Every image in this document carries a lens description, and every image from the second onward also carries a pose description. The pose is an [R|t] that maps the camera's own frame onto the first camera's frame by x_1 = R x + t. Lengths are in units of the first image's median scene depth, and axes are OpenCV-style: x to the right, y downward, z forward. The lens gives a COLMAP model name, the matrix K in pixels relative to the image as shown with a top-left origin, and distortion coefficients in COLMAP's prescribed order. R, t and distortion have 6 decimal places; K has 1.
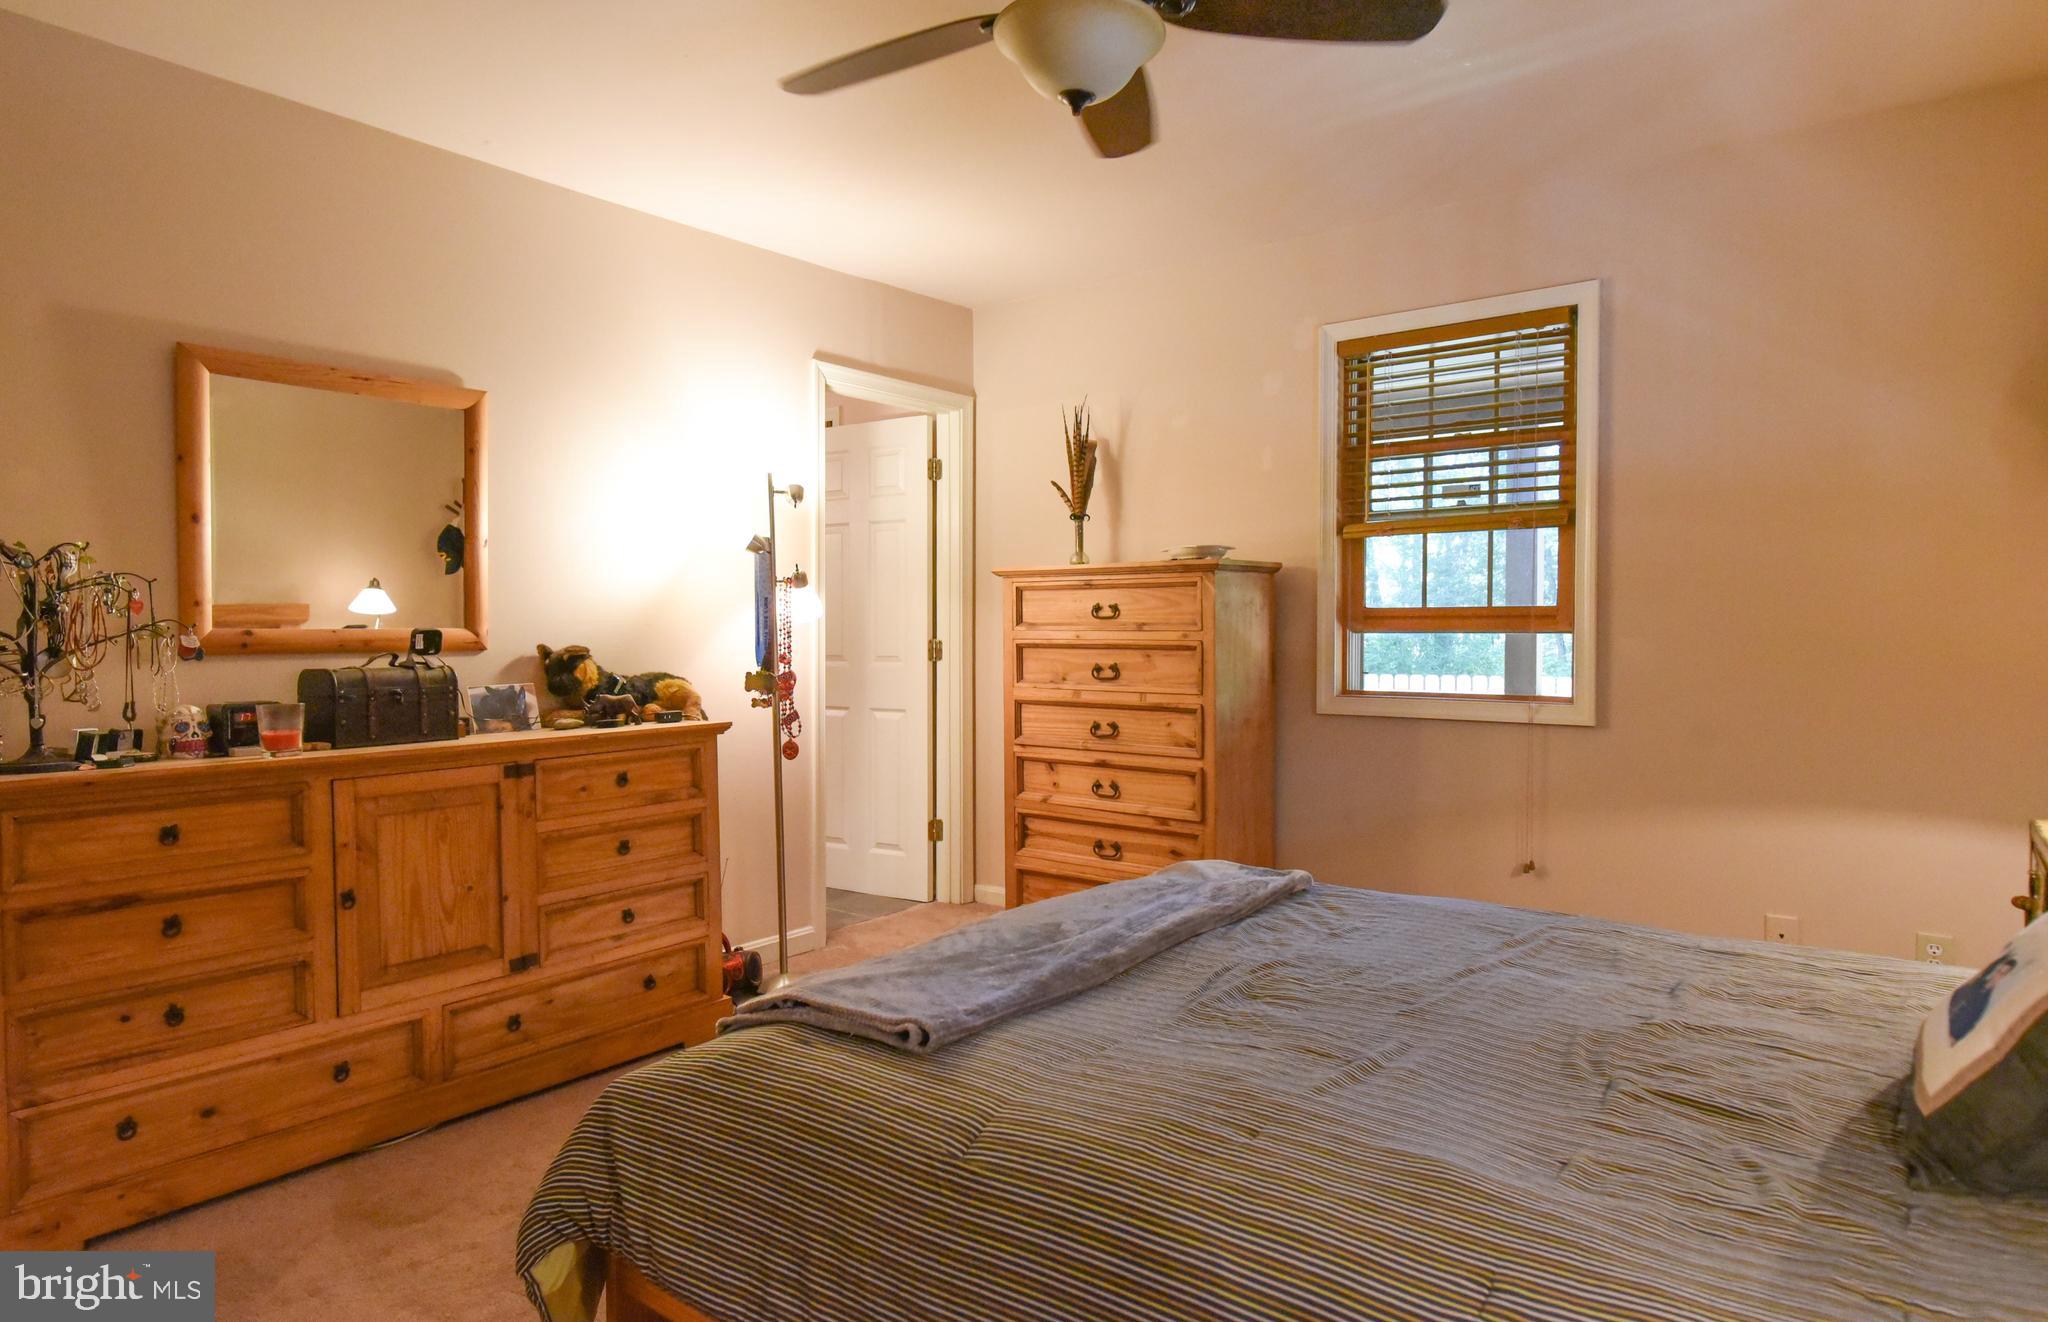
lens RADIAL K [[1196.6, 0, 1007.3], [0, 1196.6, 641.6], [0, 0, 1]] dist [0.000850, -0.001667]
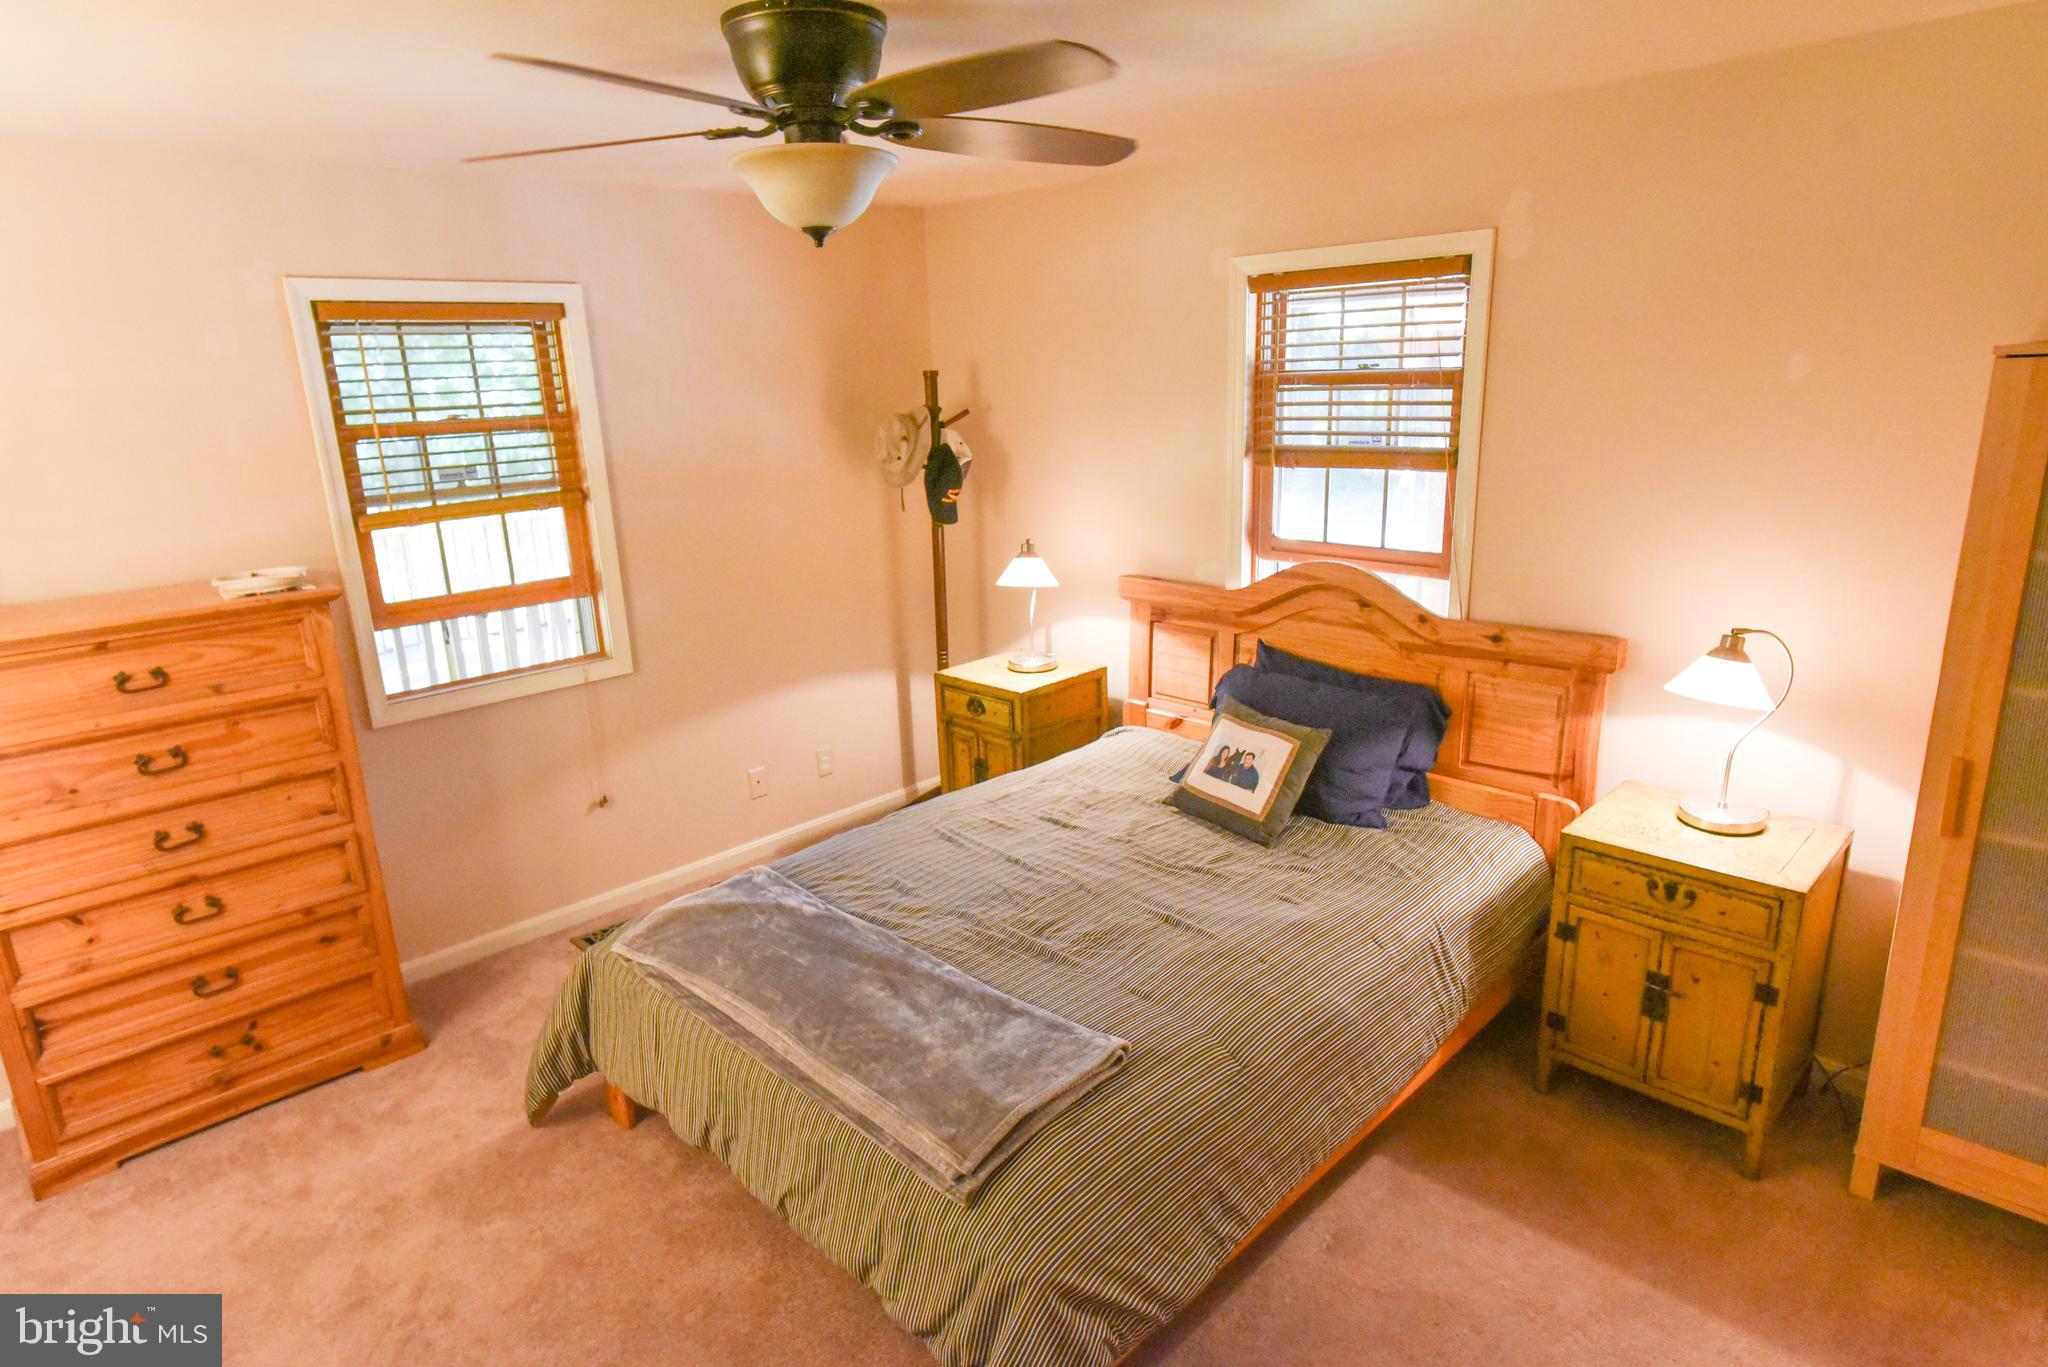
lens RADIAL K [[1177.5, 0, 1024.4], [0, 1177.5, 690.5], [0, 0, 1]] dist [-0.001963, 0.000295]
pose [[0.114098, -0.268735, 0.956433, -0.538001], [0.047432, 0.963095, 0.264949, -0.183834], [-0.992337, 0.015135, 0.122633, 0.402043]]
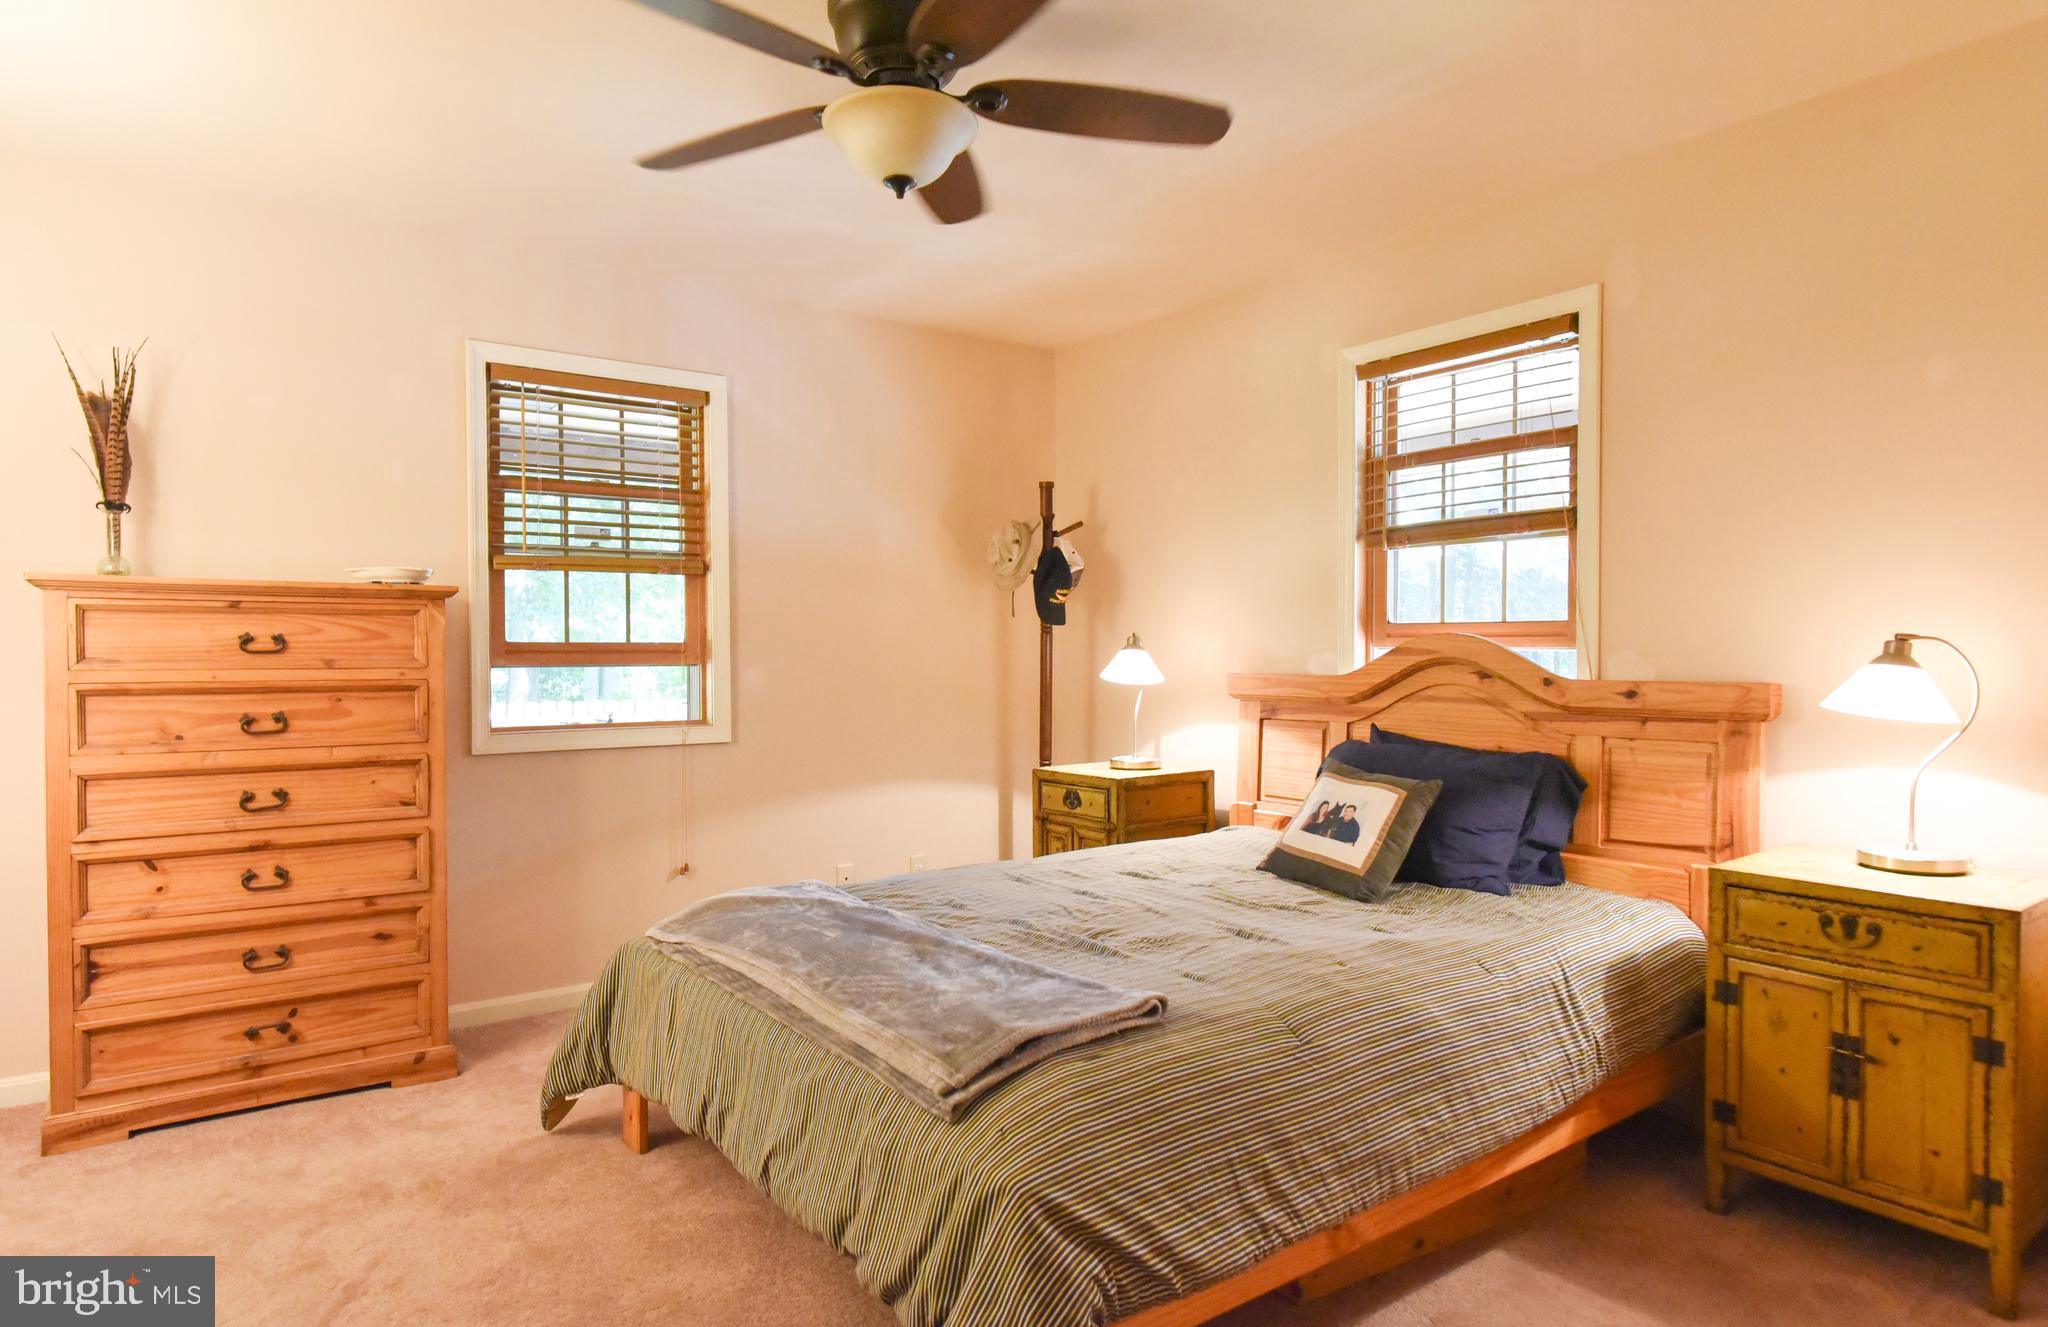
lens RADIAL K [[1196.6, 0, 1021.2], [0, 1196.6, 663.7], [0, 0, 1]] dist [0.000850, -0.001667]
pose [[0.256089, -0.006970, 0.966628, -0.535159], [0.017508, 0.999843, 0.002571, -0.006206], [-0.966495, 0.016265, 0.256171, 0.351575]]
